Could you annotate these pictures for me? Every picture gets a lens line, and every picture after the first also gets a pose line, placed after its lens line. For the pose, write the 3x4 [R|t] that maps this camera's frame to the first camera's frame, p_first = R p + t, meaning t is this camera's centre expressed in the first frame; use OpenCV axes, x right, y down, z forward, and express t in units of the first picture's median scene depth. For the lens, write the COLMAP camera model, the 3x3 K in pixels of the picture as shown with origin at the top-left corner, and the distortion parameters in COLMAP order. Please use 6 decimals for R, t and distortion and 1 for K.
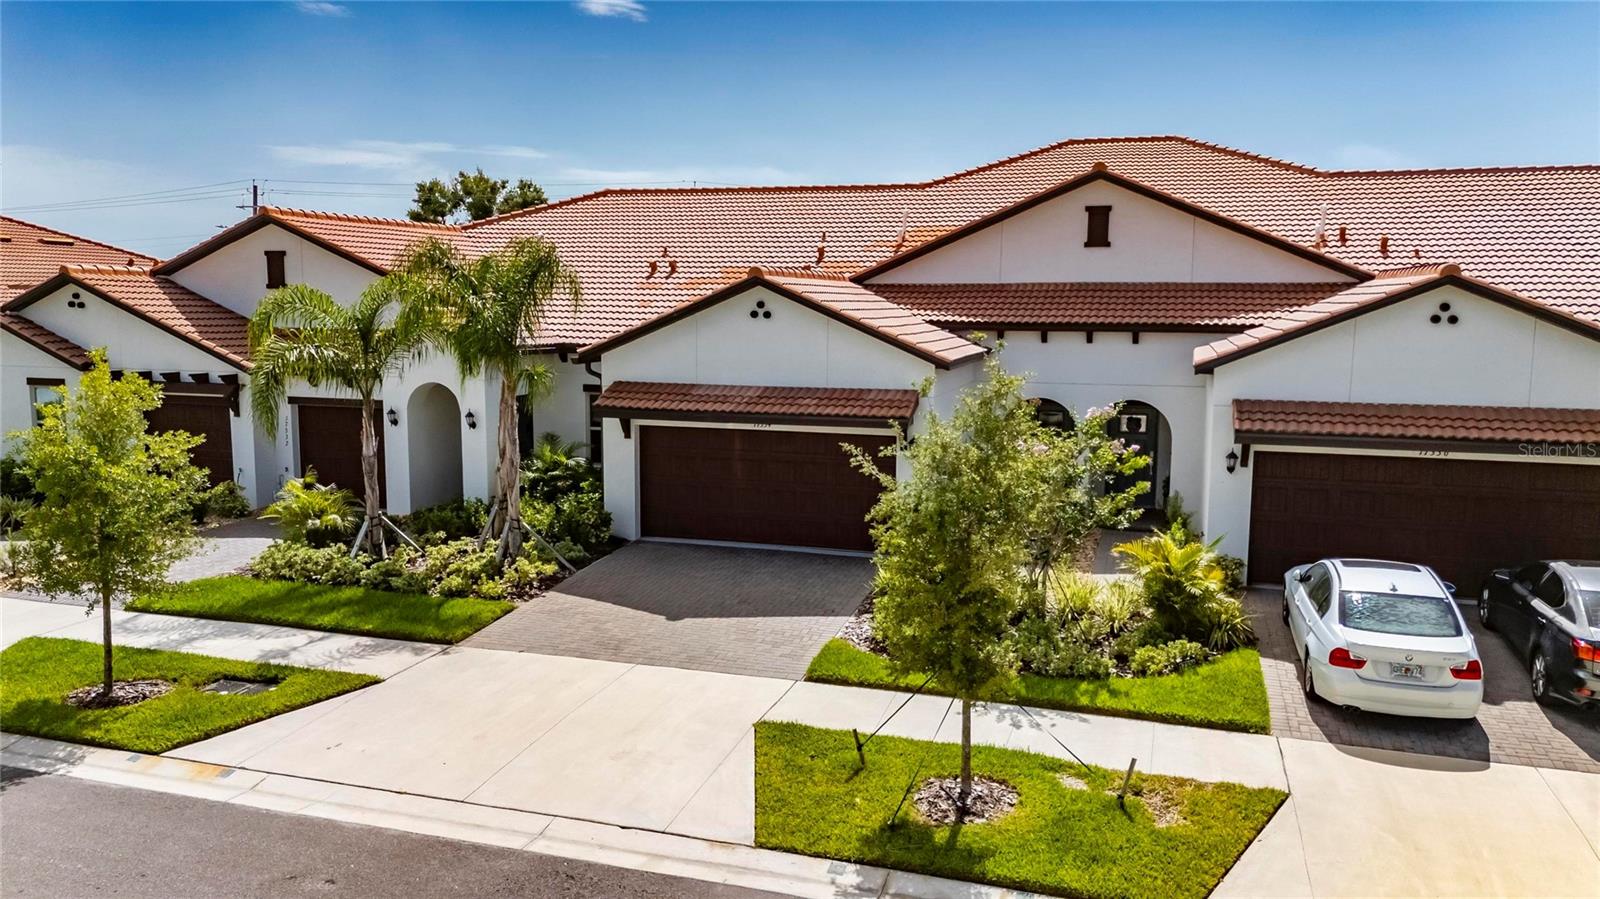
lens RADIAL K [[1173.3, 0, 810.8], [0, 1173.3, 451.5], [0, 0, 1]] dist [0.068211, -0.065424]
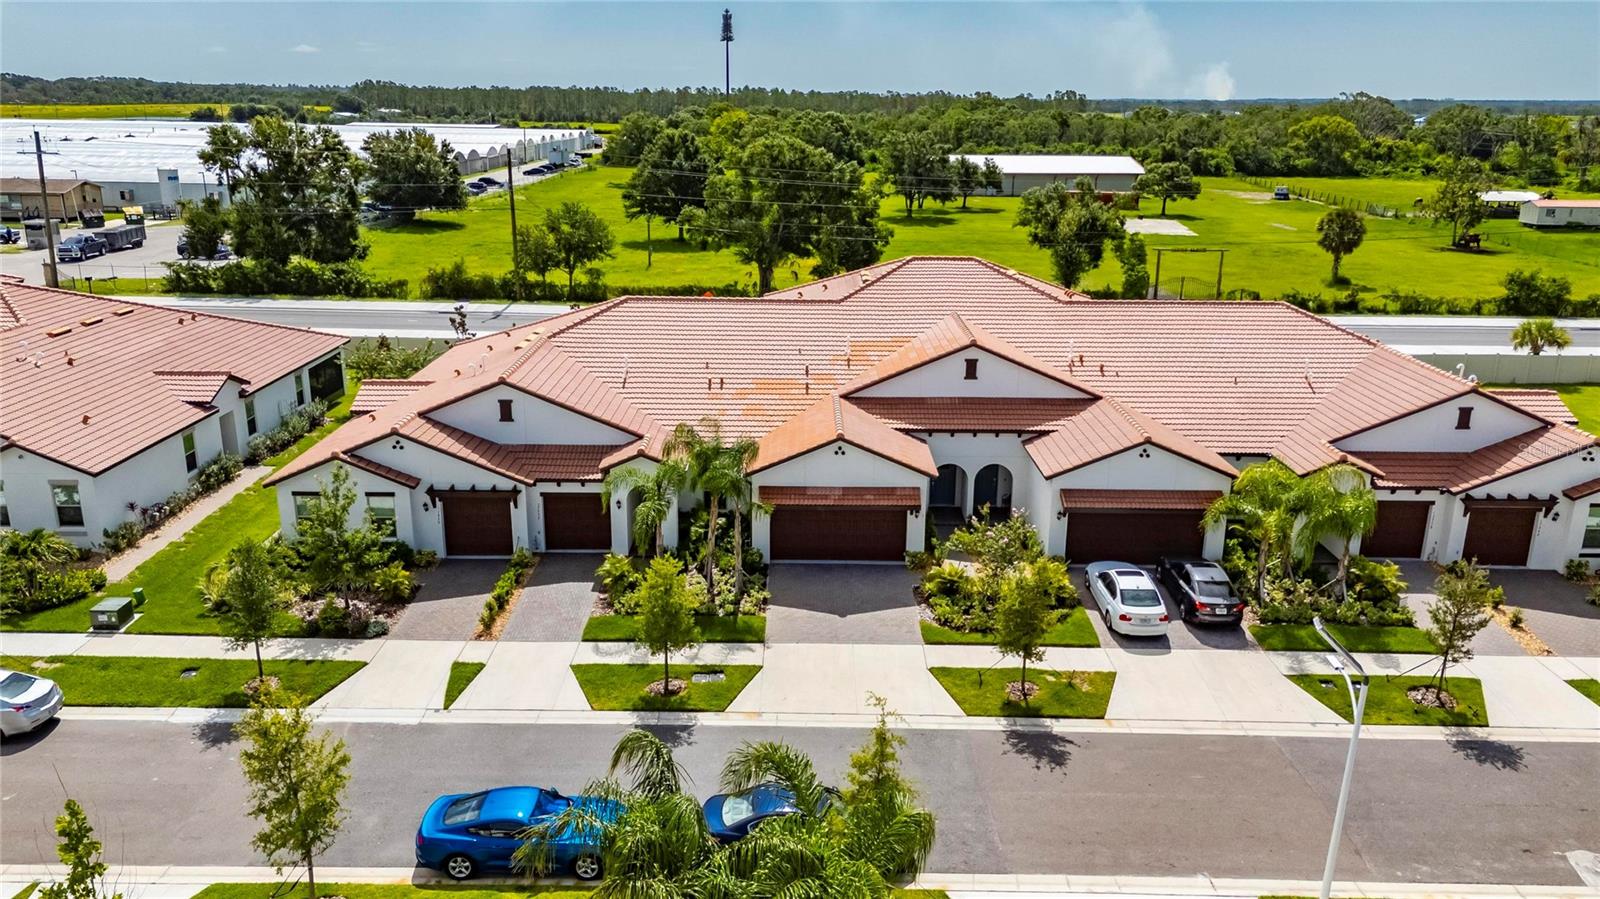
lens RADIAL K [[1173.3, 0, 808.0], [0, 1173.3, 447.7], [0, 0, 1]] dist [0.068211, -0.065424]
pose [[0.955320, -0.082027, 0.283963, -0.780933], [0.035157, 0.985435, 0.166379, -0.543072], [-0.293474, -0.148962, 0.944290, -1.030309]]
